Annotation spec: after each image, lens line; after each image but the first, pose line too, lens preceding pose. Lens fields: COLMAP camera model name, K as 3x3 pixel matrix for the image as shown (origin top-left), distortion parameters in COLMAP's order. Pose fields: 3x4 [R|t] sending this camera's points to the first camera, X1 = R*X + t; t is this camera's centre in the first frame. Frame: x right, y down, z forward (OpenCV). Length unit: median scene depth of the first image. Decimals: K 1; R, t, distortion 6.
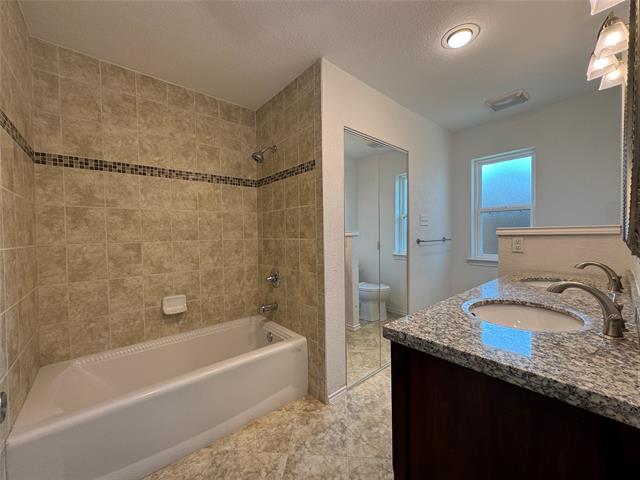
lens RADIAL K [[254.5, 0, 317.3], [0, 254.5, 238.5], [0, 0, 1]] dist [-0.001290, -0.000185]
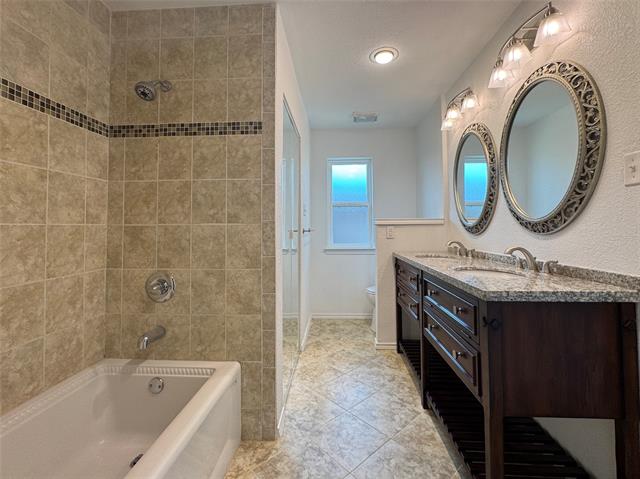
lens RADIAL K [[290.8, 0, 319.7], [0, 290.8, 219.2], [0, 0, 1]] dist [-0.002637, -0.000209]
pose [[0.690334, 0.034099, 0.722687, -0.440853], [0.007930, 0.998472, -0.054686, 0.032348], [-0.723447, 0.043483, 0.689009, 0.228507]]
